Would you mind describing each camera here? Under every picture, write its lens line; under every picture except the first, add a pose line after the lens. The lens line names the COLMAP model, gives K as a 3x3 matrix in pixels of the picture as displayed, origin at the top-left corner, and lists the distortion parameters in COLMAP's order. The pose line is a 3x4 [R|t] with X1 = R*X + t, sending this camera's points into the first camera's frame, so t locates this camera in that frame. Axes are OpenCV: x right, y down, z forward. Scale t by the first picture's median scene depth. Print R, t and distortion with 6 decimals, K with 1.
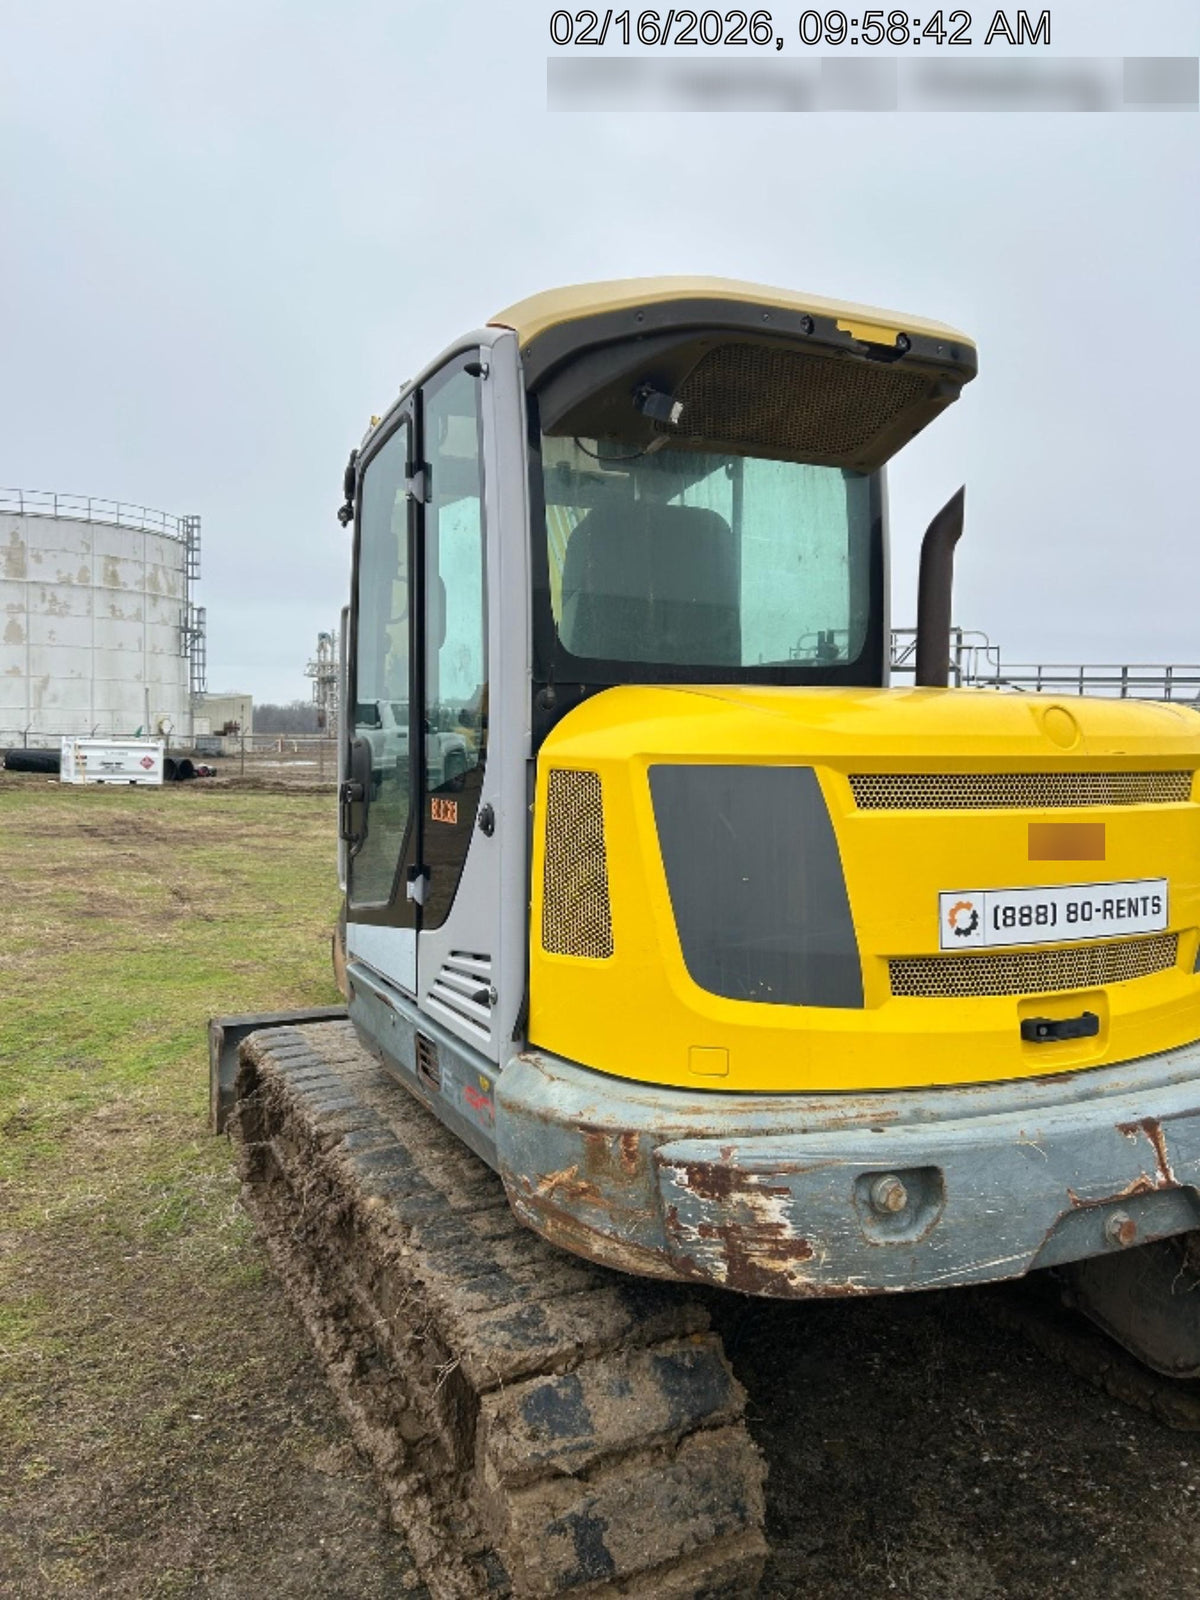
lens RADIAL K [[1197.1, 0, 597.7], [0, 1197.1, 793.9], [0, 0, 1]] dist [0.052489, -0.064328]
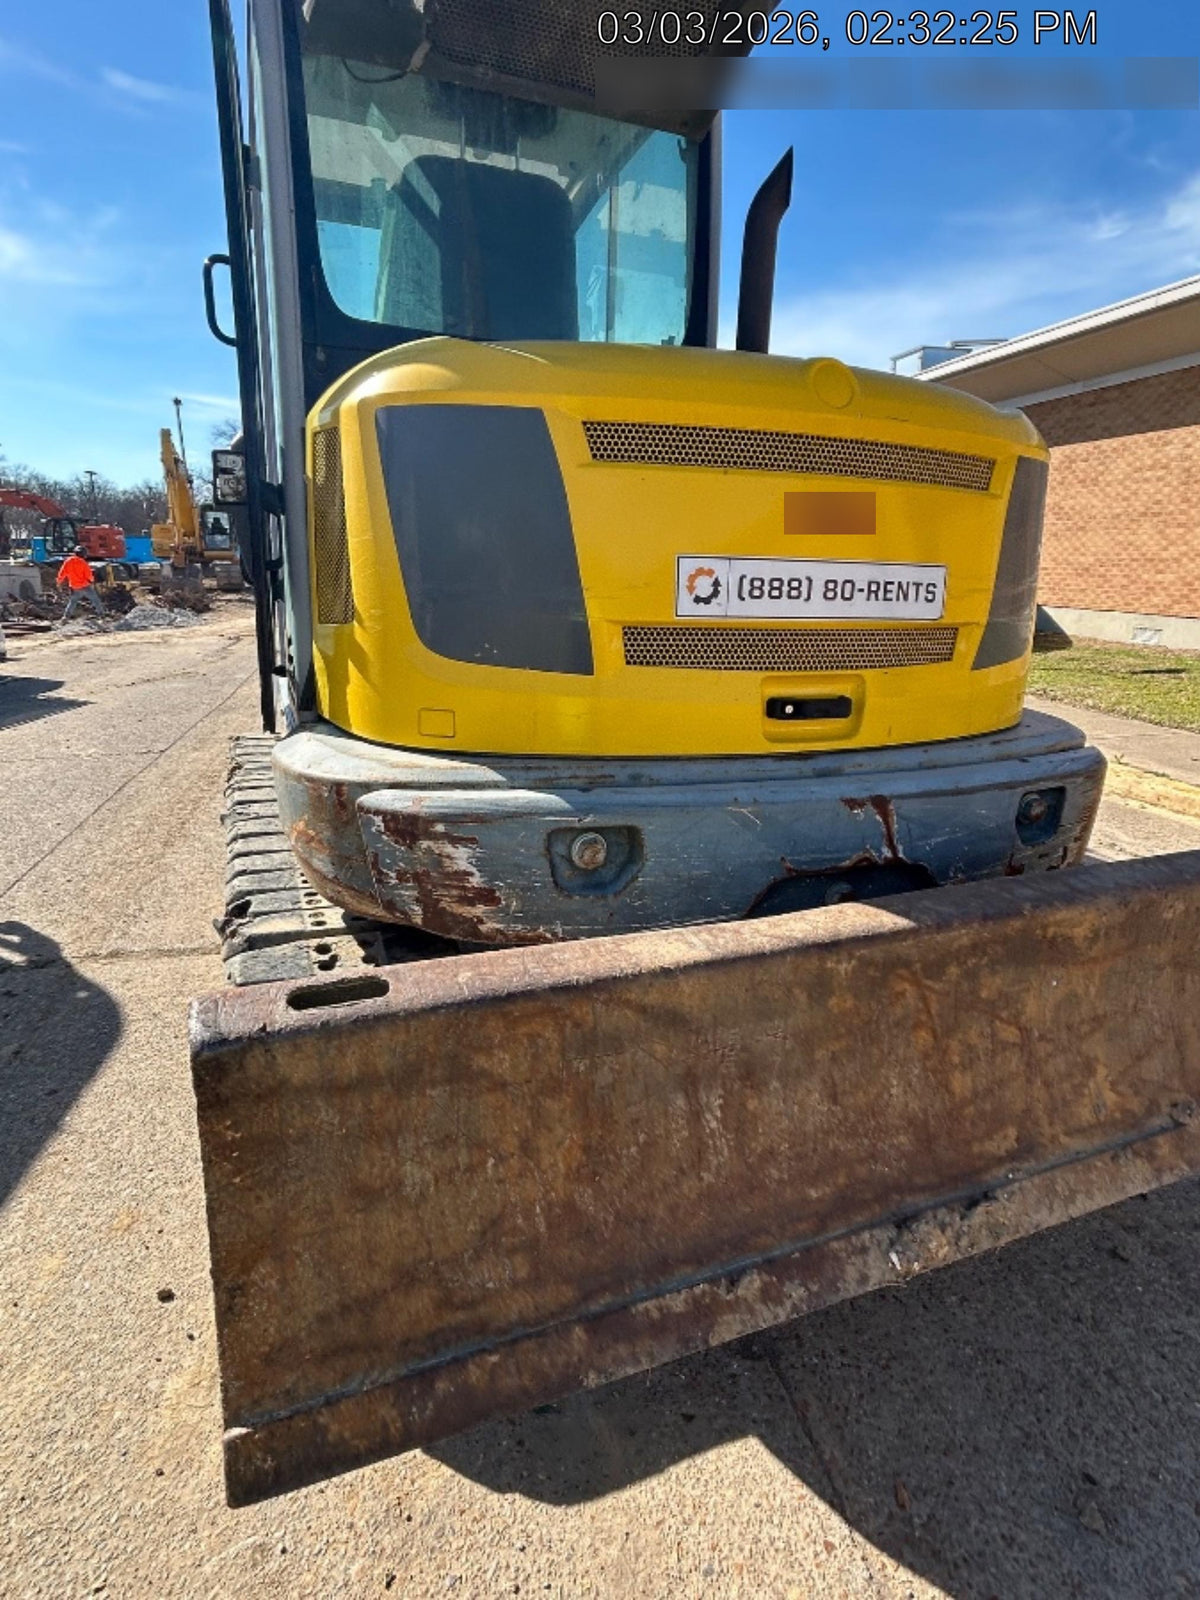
lens RADIAL K [[847.0, 0, 600.0], [0, 847.0, 800.0], [0, 0, 1]] dist [0.017288, 0.000103]
pose [[0.996047, 0.041086, -0.078759, 0.278524], [-0.024097, 0.978335, 0.205622, 0.132260], [0.085501, -0.202911, 0.975457, 0.291676]]
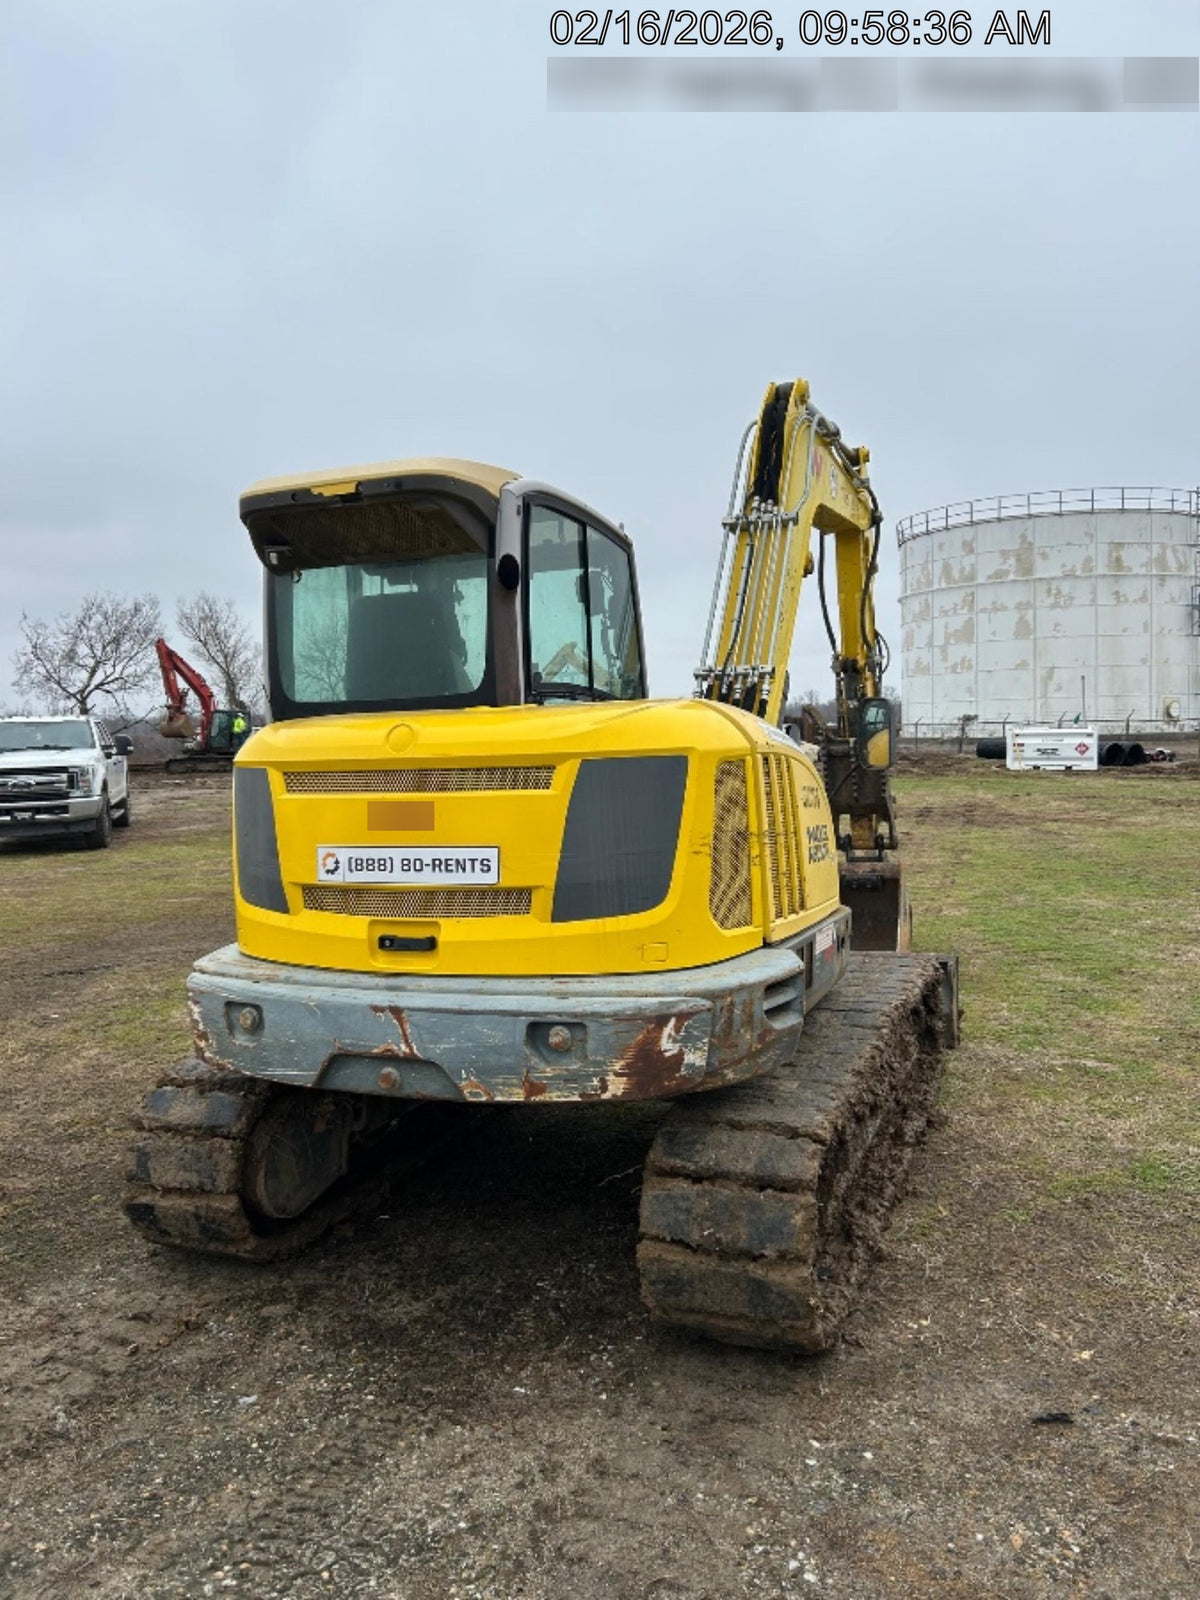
lens RADIAL K [[1194.9, 0, 600.0], [0, 1194.9, 800.0], [0, 0, 1]] dist [0.125372, -0.314972]
pose [[0.659881, 0.010419, -0.751298, 1.694464], [0.002826, 0.999862, 0.016349, -0.003530], [0.751365, -0.012912, 0.659760, 0.226996]]
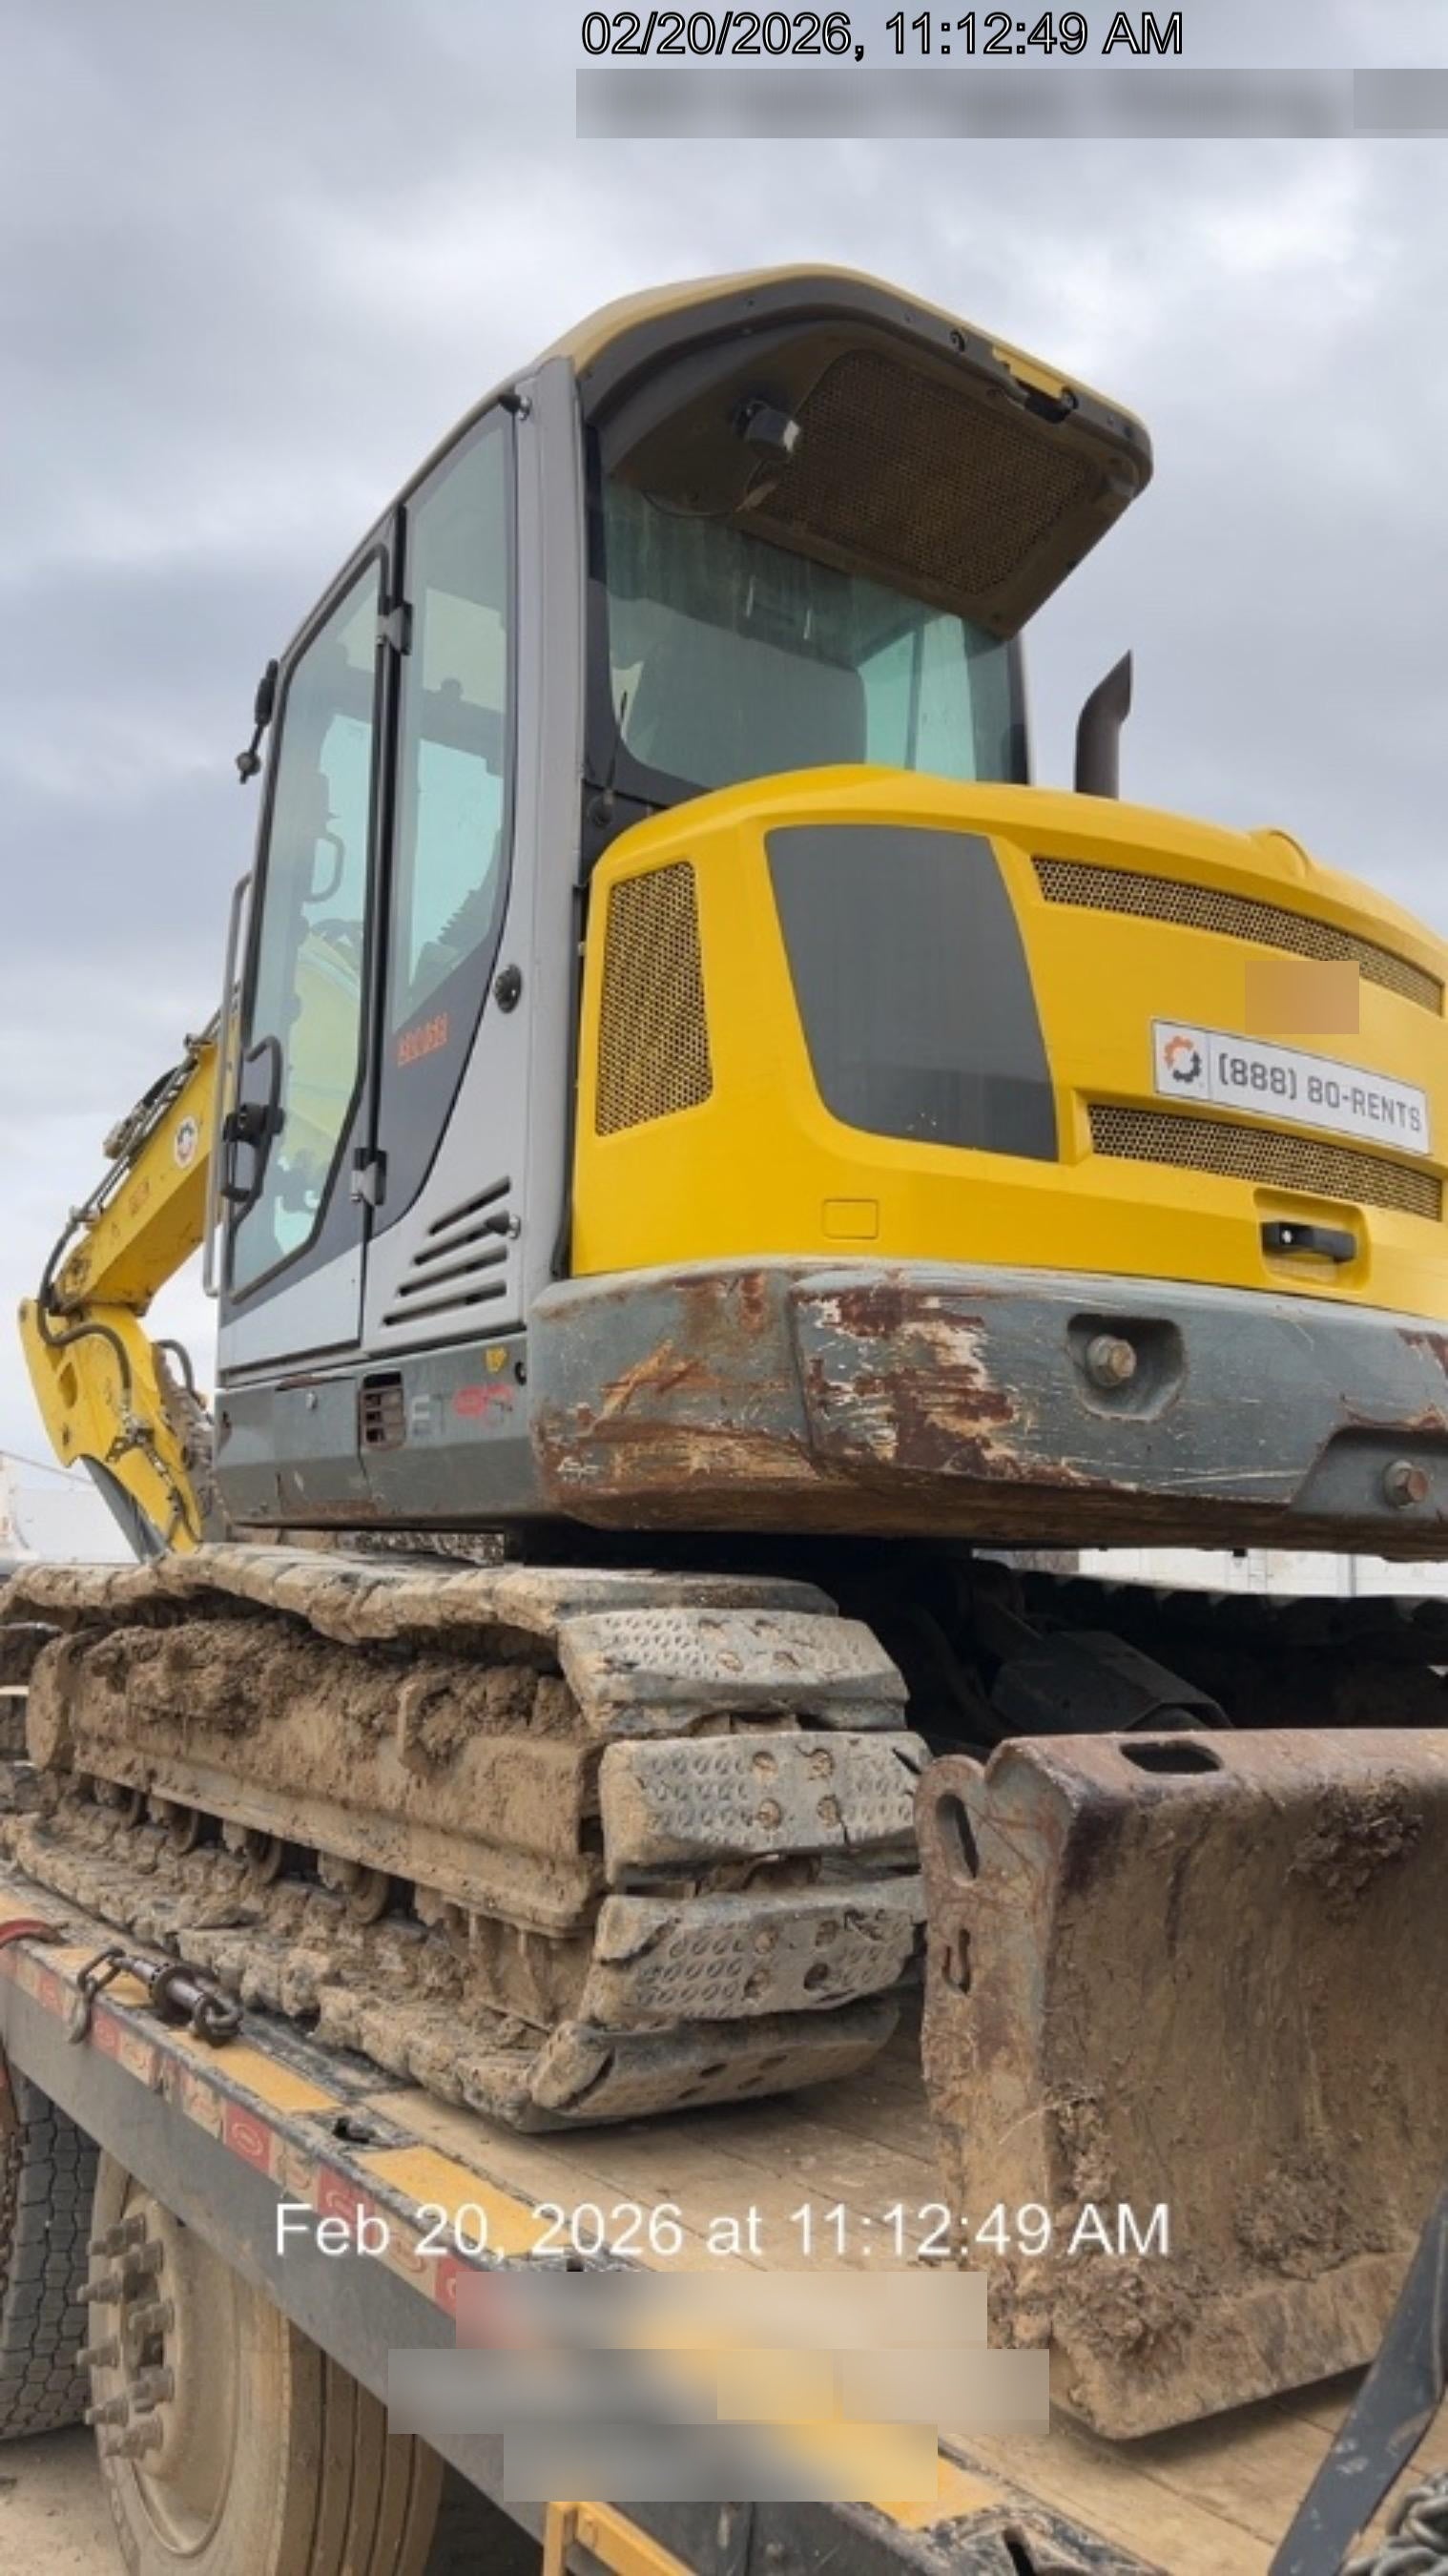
lens RADIAL K [[1892.6, 0, 686.5], [0, 1892.6, 1331.5], [0, 0, 1]] dist [0.023462, -0.002405]
pose [[0.991613, 0.031619, 0.125318, -0.137712], [-0.007008, 0.981341, -0.192147, 0.488275], [-0.129055, 0.189657, 0.973332, -0.063524]]
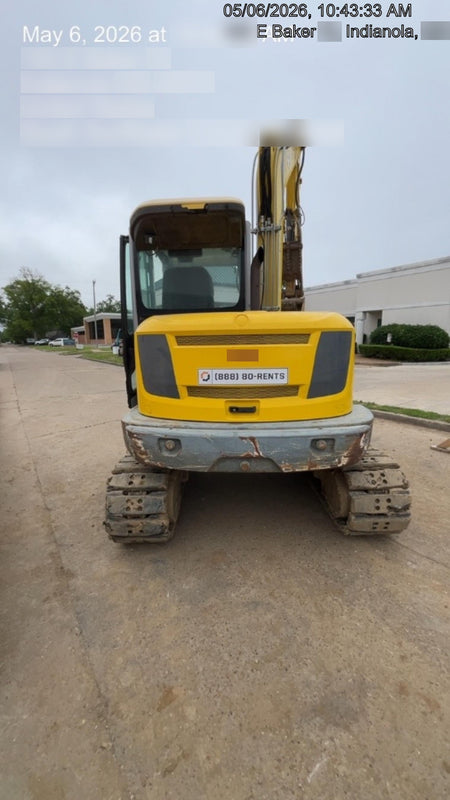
lens RADIAL K [[307.2, 0, 225.0], [0, 307.2, 400.0], [0, 0, 1]] dist [0.001432, 0.000040]
pose [[0.872776, 0.073637, -0.482535, 0.795530], [-0.001331, 0.988911, 0.148506, 0.036353], [0.488119, -0.128970, 0.863196, 0.221840]]
